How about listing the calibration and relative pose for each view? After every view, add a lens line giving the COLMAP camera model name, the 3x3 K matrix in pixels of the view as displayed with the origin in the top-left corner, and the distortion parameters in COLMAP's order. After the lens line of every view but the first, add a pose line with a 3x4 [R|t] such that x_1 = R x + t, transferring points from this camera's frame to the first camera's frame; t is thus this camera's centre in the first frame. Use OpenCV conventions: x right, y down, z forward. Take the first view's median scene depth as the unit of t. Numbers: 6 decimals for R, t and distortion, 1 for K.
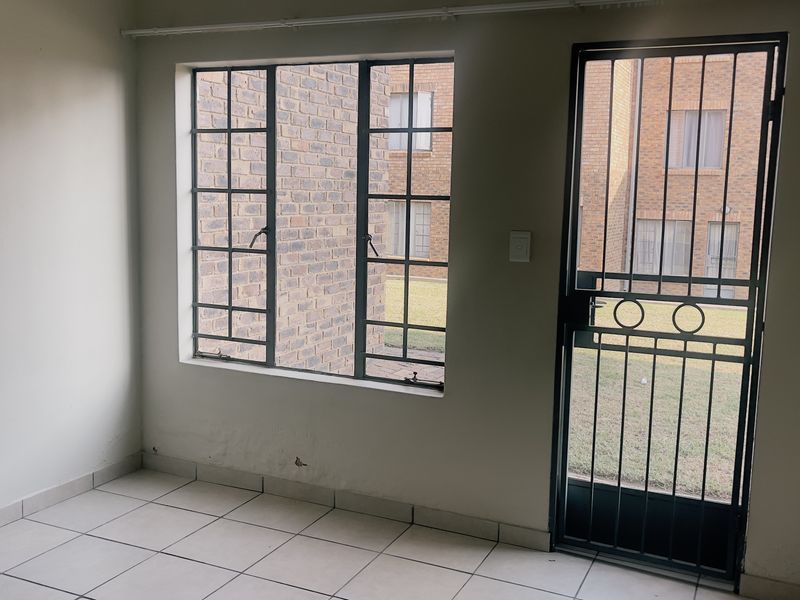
lens RADIAL K [[816.8, 0, 400.0], [0, 816.8, 300.0], [0, 0, 1]] dist [0.095536, -0.180184]
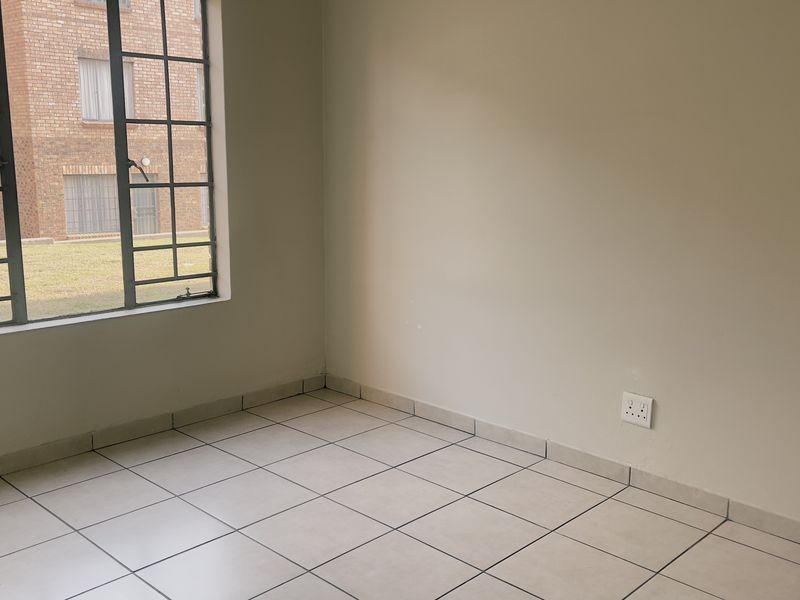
lens RADIAL K [[816.8, 0, 400.0], [0, 816.8, 300.0], [0, 0, 1]] dist [0.095536, -0.180184]
pose [[0.326962, -0.212427, 0.920853, -0.857475], [0.094264, 0.976880, 0.191882, -0.074165], [-0.940324, 0.024065, 0.339427, 0.353212]]
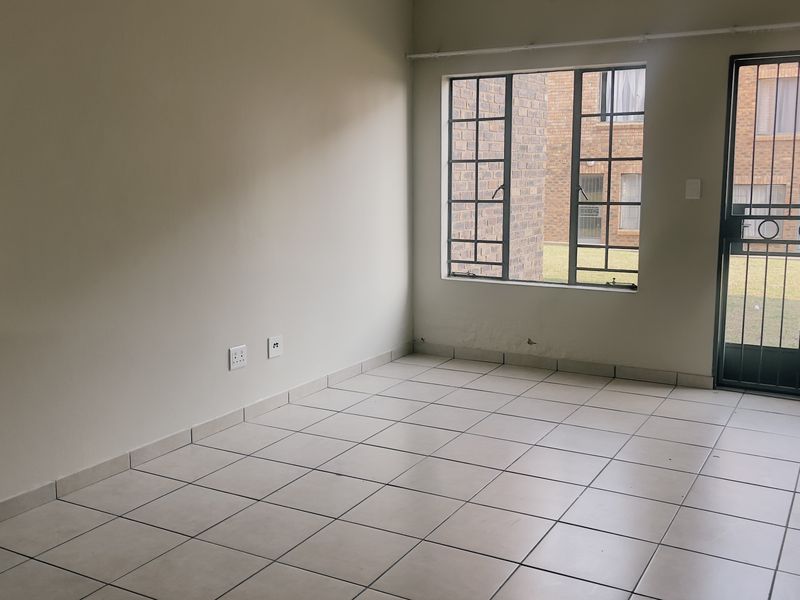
lens RADIAL K [[816.8, 0, 400.0], [0, 816.8, 300.0], [0, 0, 1]] dist [0.095536, -0.180184]
pose [[0.996208, -0.016194, -0.085487, -0.232417], [0.018402, 0.999516, 0.025098, 0.080413], [0.085040, -0.026576, 0.996023, -0.502613]]
